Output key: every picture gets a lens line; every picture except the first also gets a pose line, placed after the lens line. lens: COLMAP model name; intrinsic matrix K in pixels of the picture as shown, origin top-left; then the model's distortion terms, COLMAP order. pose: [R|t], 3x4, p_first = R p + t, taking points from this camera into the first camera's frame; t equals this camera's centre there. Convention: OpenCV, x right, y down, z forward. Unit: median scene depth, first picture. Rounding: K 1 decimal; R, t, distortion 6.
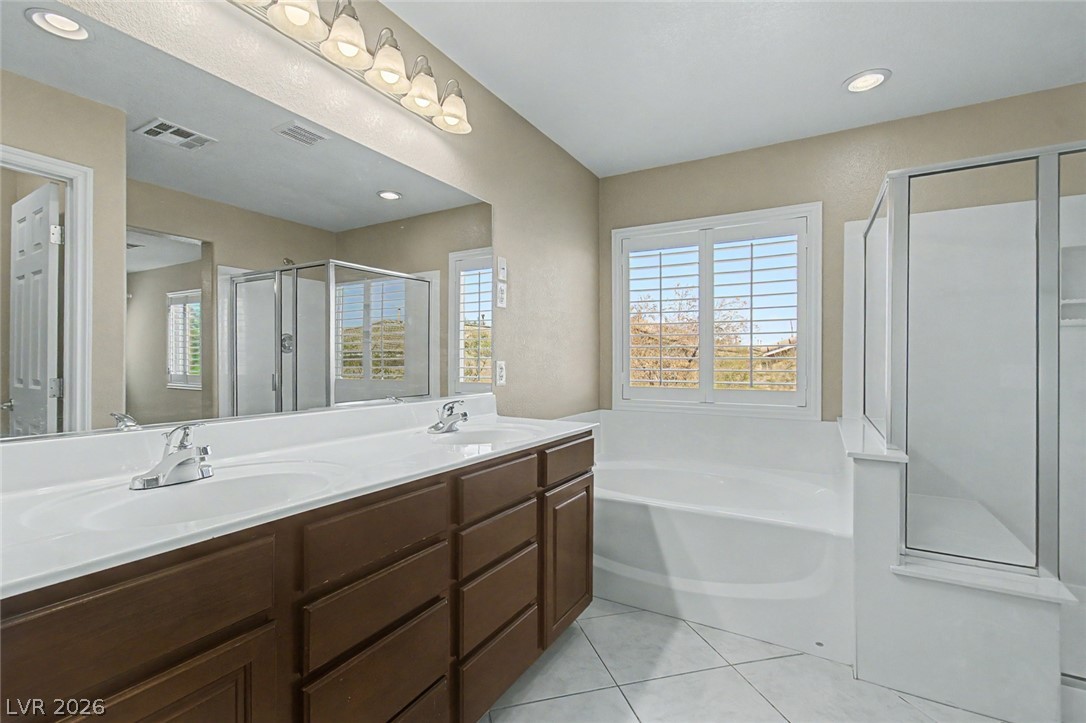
lens RADIAL K [[499.8, 0, 541.4], [0, 499.8, 361.1], [0, 0, 1]] dist [0.000136, 0.000090]
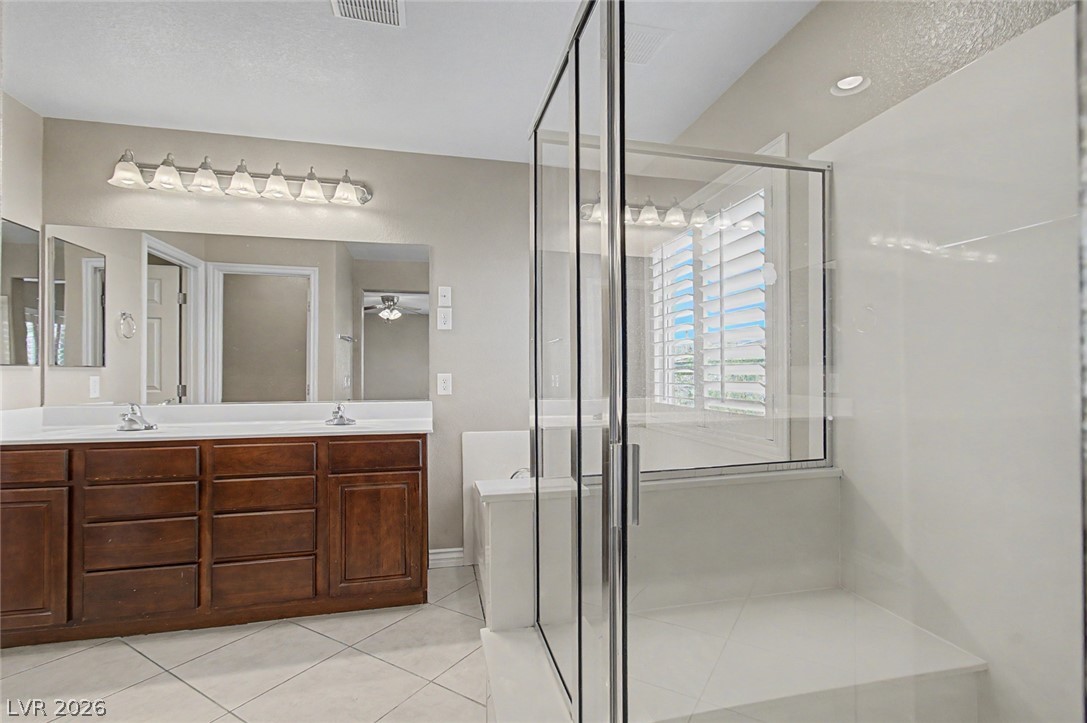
lens RADIAL K [[500.2, 0, 549.5], [0, 500.2, 364.7], [0, 0, 1]] dist [0.000136, 0.000090]
pose [[0.690946, -0.015375, -0.722743, 1.231559], [0.003701, 0.999836, -0.017731, -0.000698], [0.722897, 0.009576, 0.690890, 0.464764]]
